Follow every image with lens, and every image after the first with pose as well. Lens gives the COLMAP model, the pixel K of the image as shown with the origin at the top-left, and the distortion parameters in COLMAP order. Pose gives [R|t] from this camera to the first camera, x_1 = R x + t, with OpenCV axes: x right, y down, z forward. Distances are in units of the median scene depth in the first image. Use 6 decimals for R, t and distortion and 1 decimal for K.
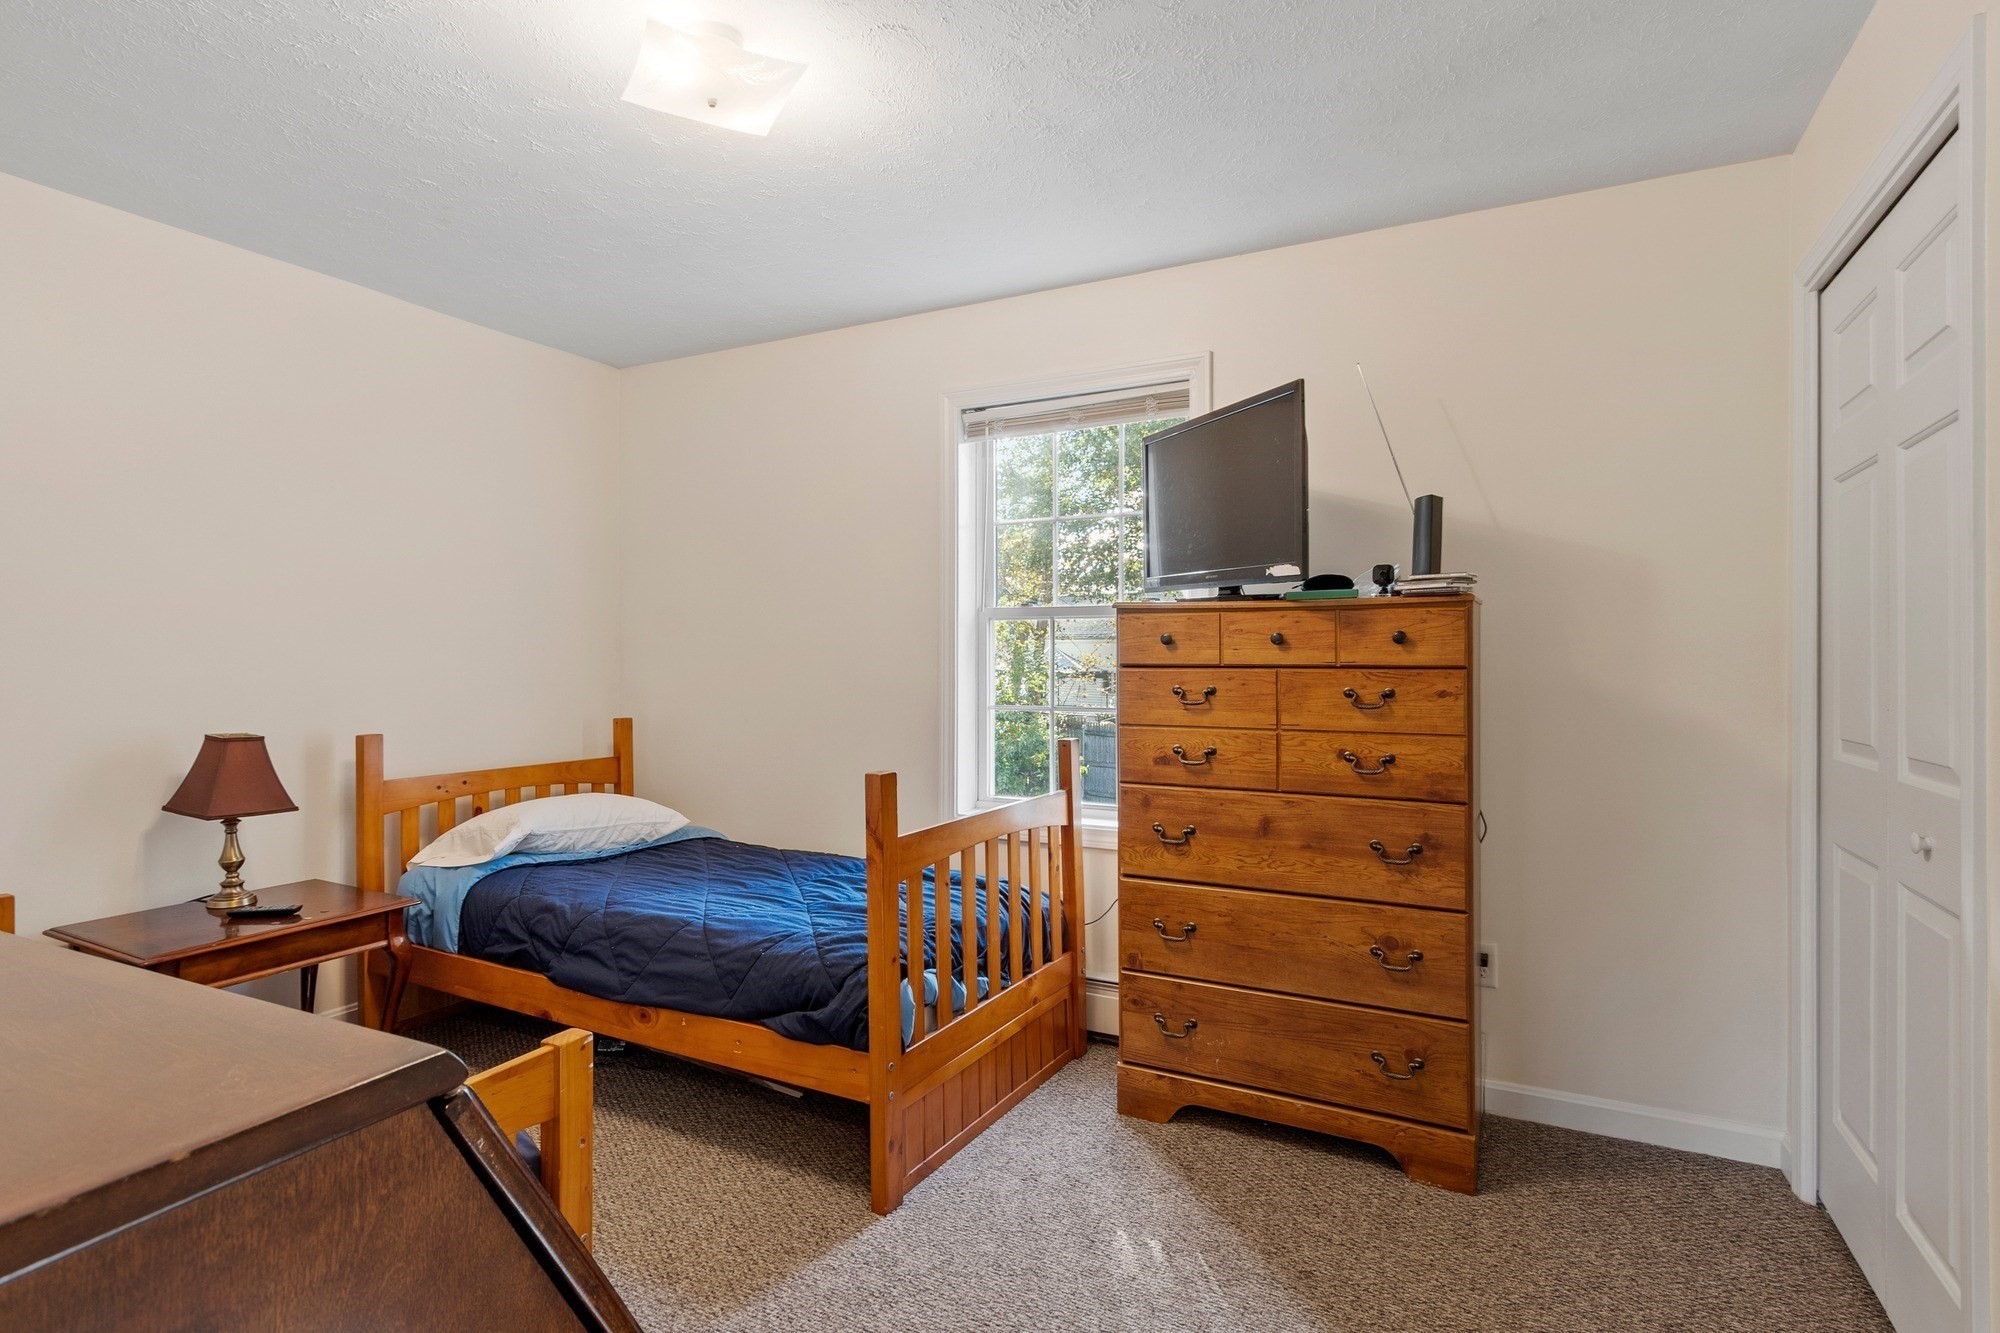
lens RADIAL K [[1005.5, 0, 986.9], [0, 1005.5, 669.6], [0, 0, 1]] dist [-0.002887, -0.001107]
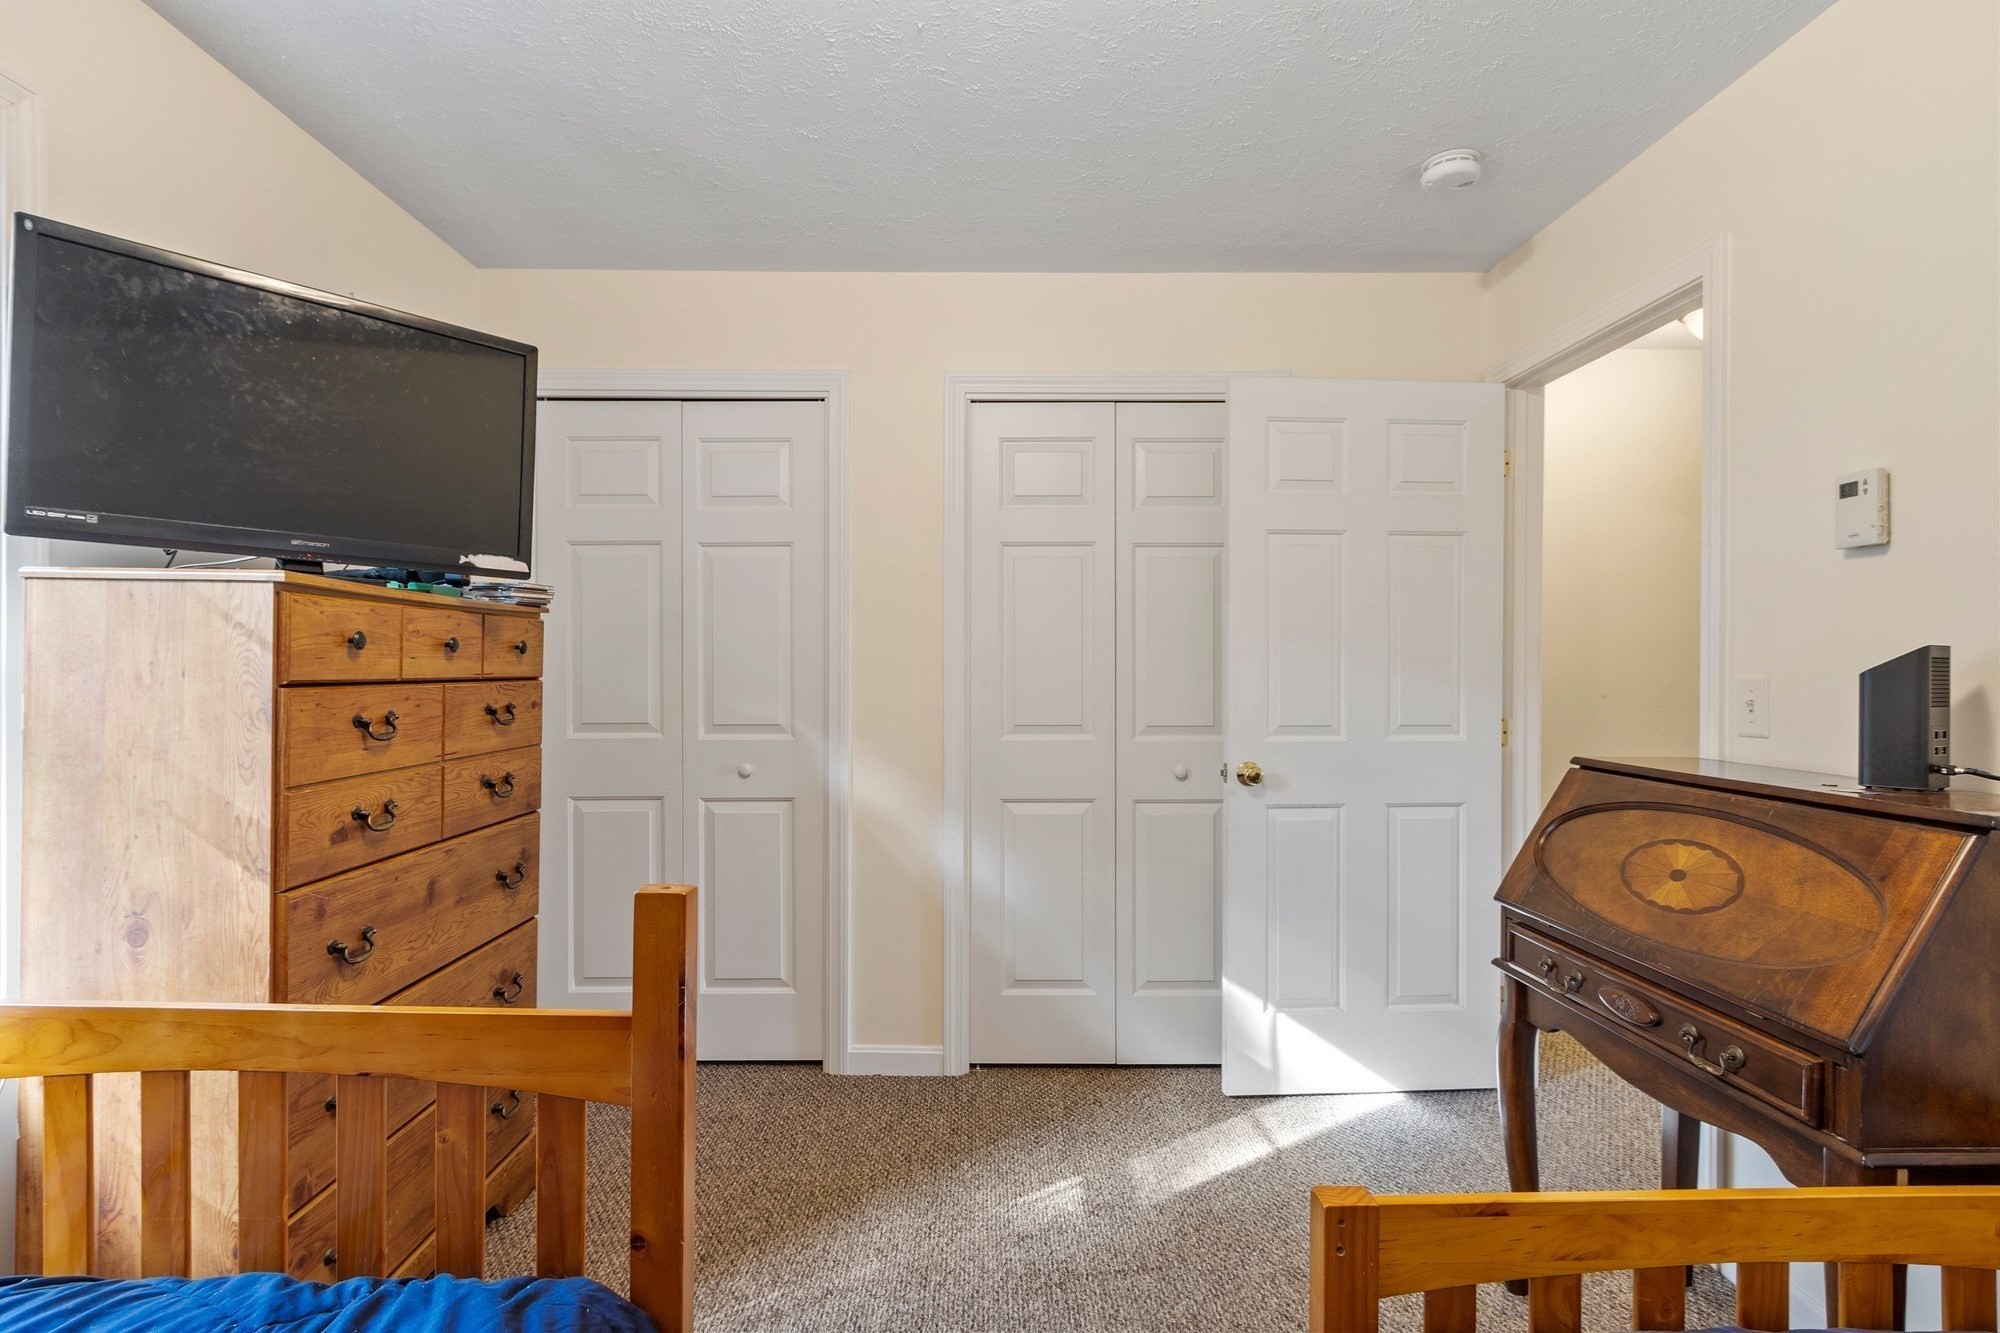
lens RADIAL K [[1005.5, 0, 986.9], [0, 1005.5, 669.6], [0, 0, 1]] dist [-0.002887, -0.001107]
pose [[-0.482422, -0.002813, 0.875935, -0.574569], [0.010136, 0.999910, 0.008794, -0.013583], [-0.875880, 0.013121, -0.482350, 0.971040]]
